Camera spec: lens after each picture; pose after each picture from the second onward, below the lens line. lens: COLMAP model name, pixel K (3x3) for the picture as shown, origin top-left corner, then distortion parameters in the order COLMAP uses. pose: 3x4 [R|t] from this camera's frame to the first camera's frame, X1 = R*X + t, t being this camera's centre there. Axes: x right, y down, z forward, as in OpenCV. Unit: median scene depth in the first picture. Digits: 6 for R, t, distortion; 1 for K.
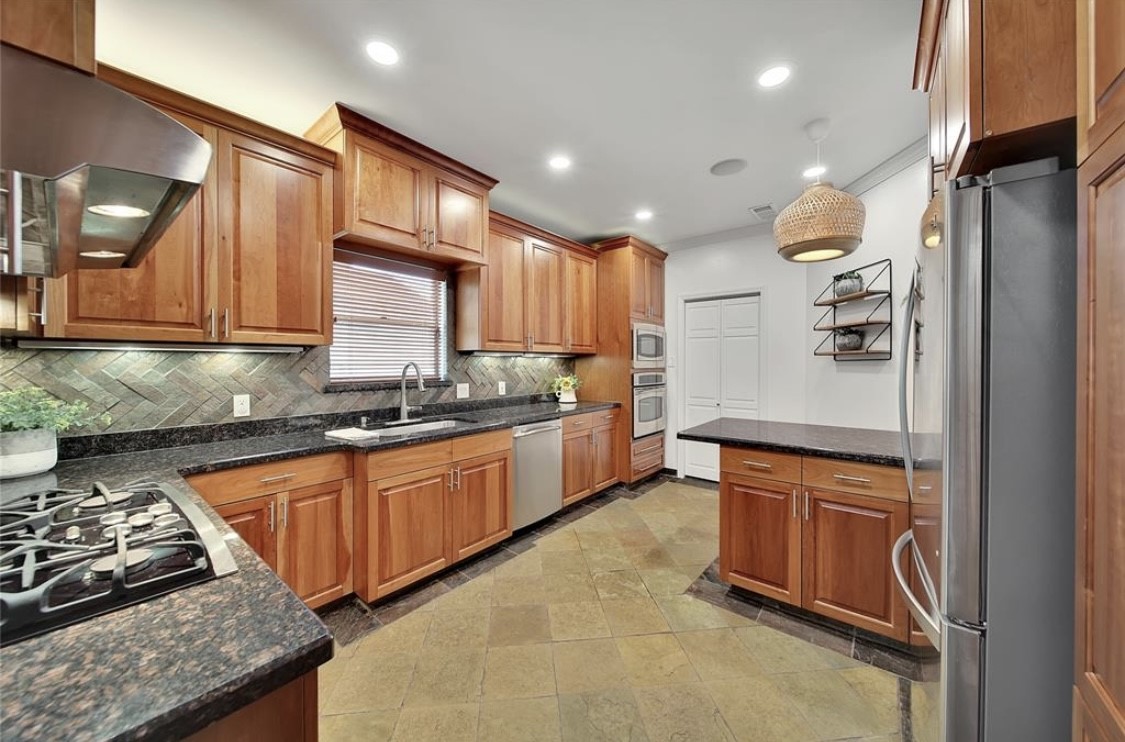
lens RADIAL K [[396.3, 0, 565.4], [0, 396.3, 366.0], [0, 0, 1]] dist [-0.000686, -0.000179]
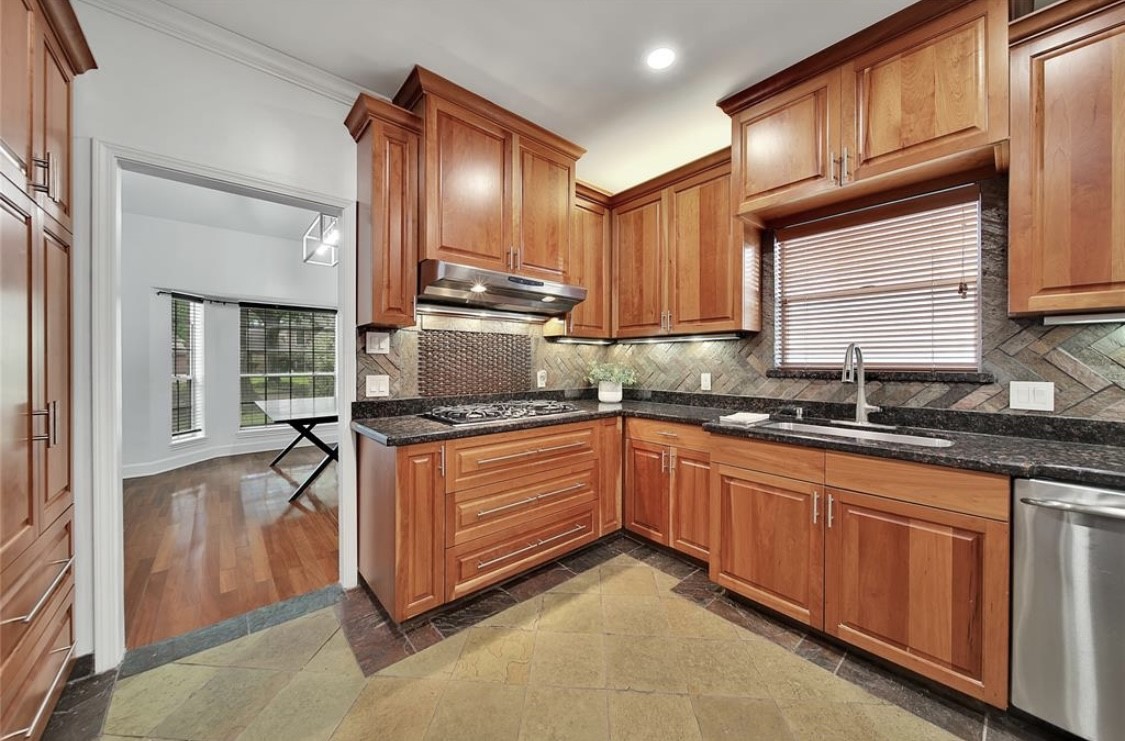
lens RADIAL K [[396.3, 0, 565.4], [0, 396.3, 365.5], [0, 0, 1]] dist [-0.000686, -0.000179]
pose [[-0.180933, 0.008355, -0.983460, 0.508095], [-0.010807, 0.999887, 0.010483, 0.035337], [0.983436, 0.012525, -0.180822, 0.726169]]
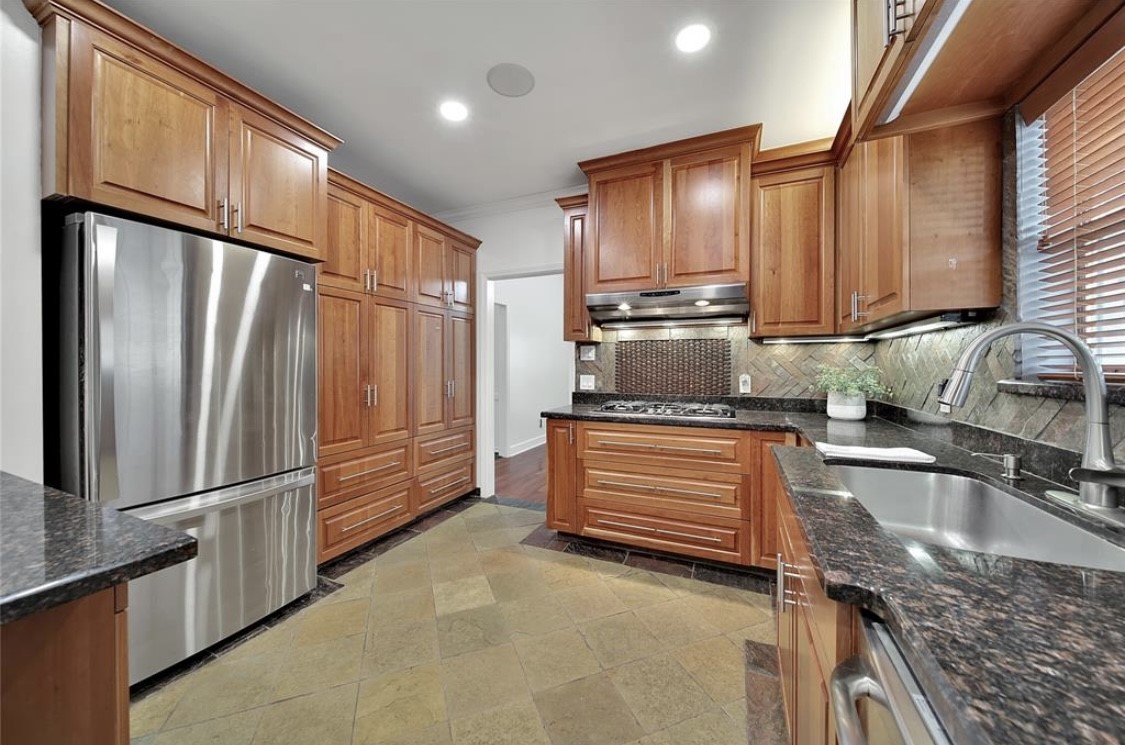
lens RADIAL K [[404.1, 0, 560.5], [0, 404.1, 370.9], [0, 0, 1]] dist [0.012004, 0.000018]
pose [[-0.967531, 0.002817, -0.252738, 0.096818], [-0.002461, 0.999785, 0.020565, 0.029523], [0.252742, 0.020519, -0.967316, 1.484047]]
